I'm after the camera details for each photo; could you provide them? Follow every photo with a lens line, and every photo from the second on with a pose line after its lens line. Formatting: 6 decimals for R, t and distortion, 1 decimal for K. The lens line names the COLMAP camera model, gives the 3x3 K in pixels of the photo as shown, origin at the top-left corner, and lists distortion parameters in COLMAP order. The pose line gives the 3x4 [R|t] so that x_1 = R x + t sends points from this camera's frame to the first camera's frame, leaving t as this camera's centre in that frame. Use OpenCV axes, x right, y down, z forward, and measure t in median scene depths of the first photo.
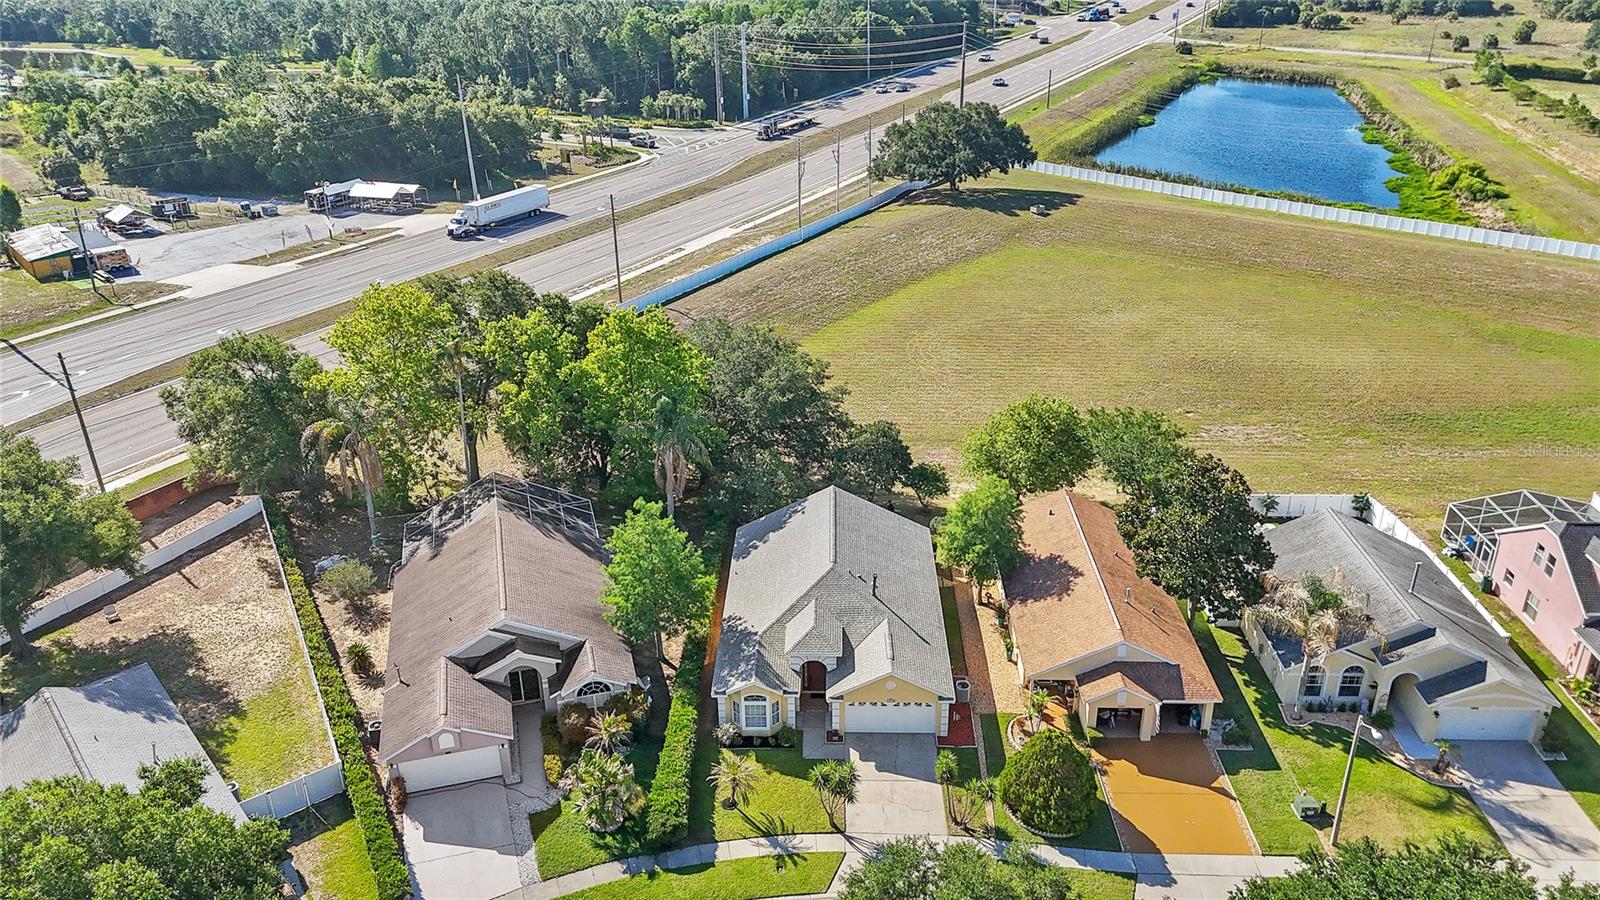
lens RADIAL K [[1176.9, 0, 800.0], [0, 1176.9, 450.0], [0, 0, 1]] dist [0.083070, -0.077364]
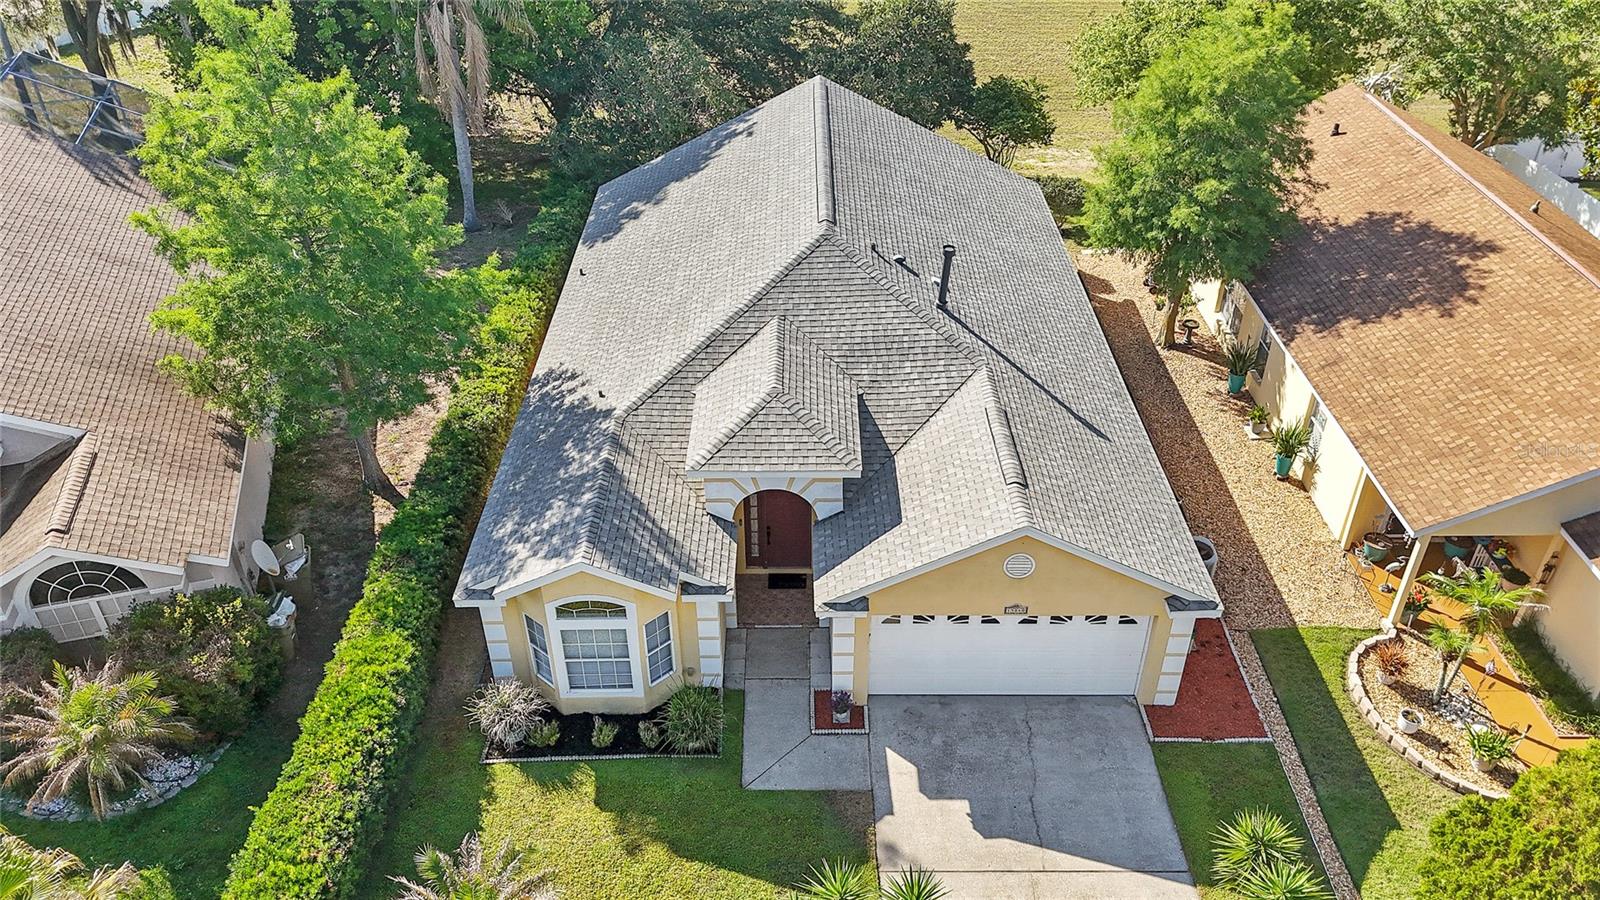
lens RADIAL K [[1176.9, 0, 800.0], [0, 1176.9, 450.0], [0, 0, 1]] dist [0.083070, -0.077364]
pose [[0.999628, -0.009280, 0.025664, 0.009277], [0.005006, 0.986807, 0.161827, 0.103291], [-0.026827, -0.161638, 0.986485, 0.612428]]
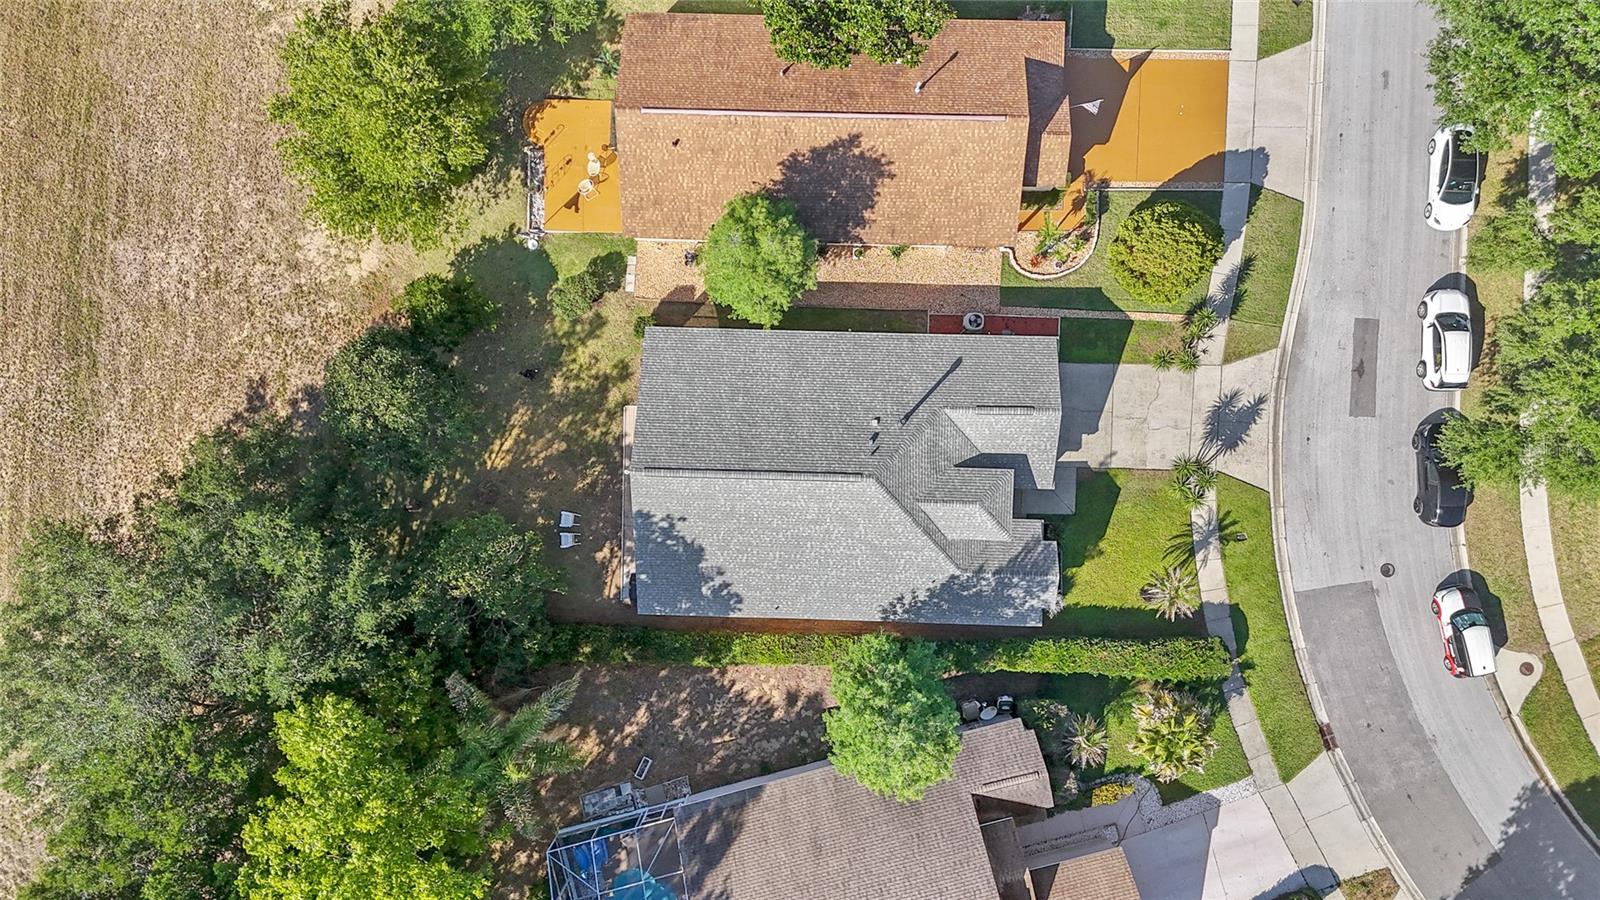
lens RADIAL K [[1176.9, 0, 800.0], [0, 1176.9, 450.0], [0, 0, 1]] dist [0.083070, -0.077364]
pose [[0.001659, -0.999958, 0.008988, 0.037313], [0.434286, 0.008816, 0.900732, -0.553819], [-0.900774, 0.002409, 0.434282, 0.702940]]
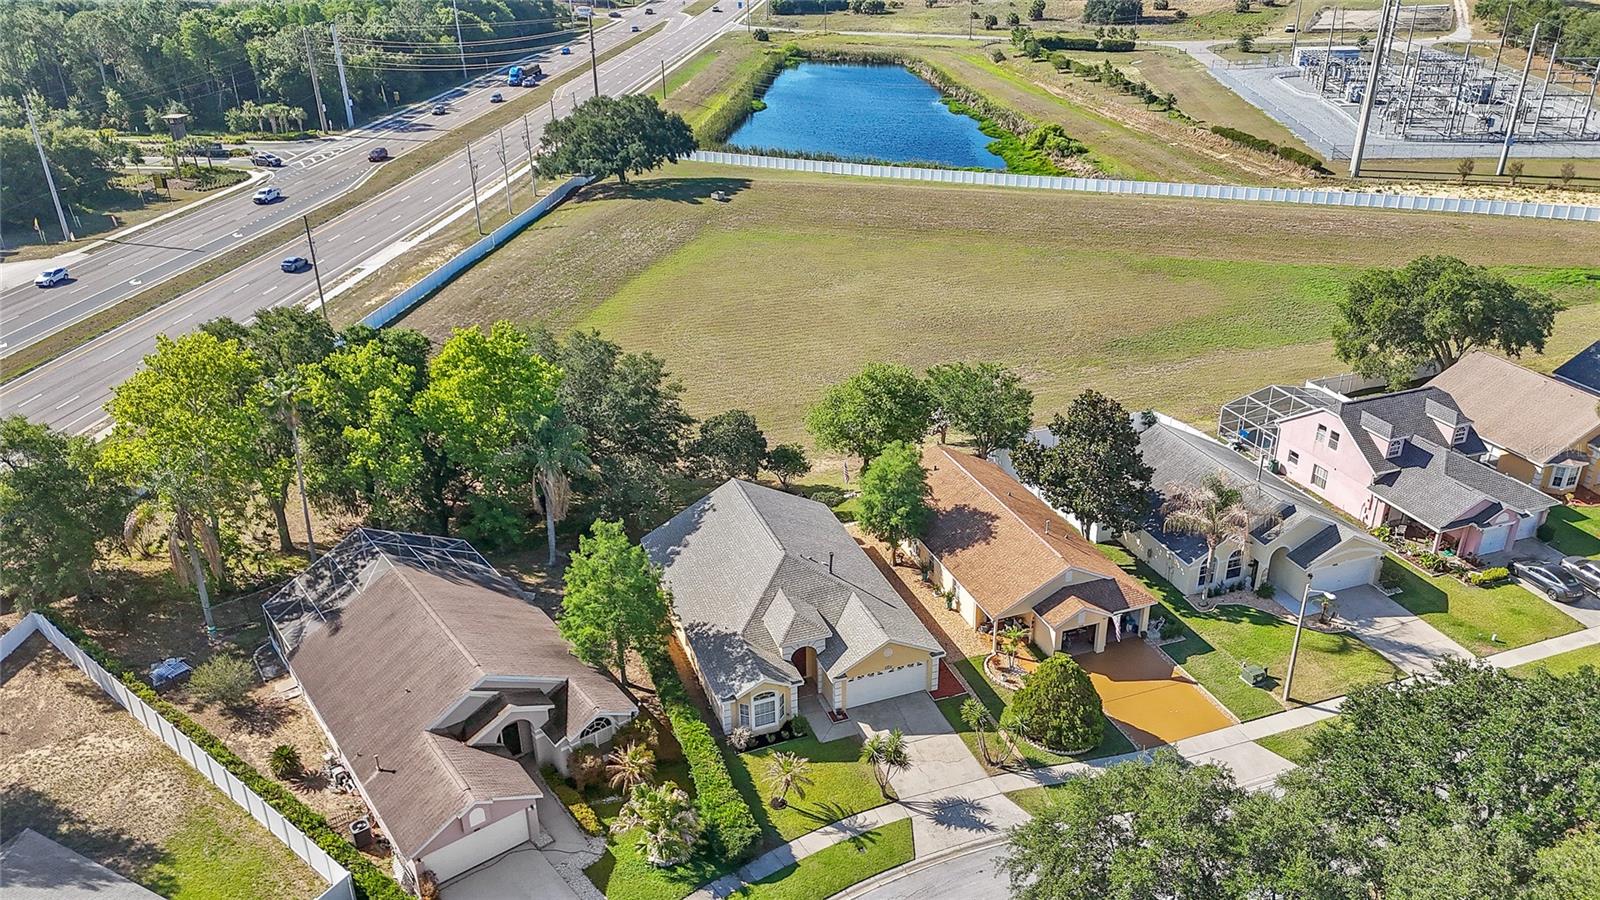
lens RADIAL K [[1176.9, 0, 800.0], [0, 1176.9, 450.0], [0, 0, 1]] dist [0.083070, -0.077364]
pose [[0.929941, -0.160065, 0.331043, -0.269208], [0.158670, 0.986831, 0.031426, -0.017103], [-0.331714, 0.023302, 0.943092, 0.046754]]
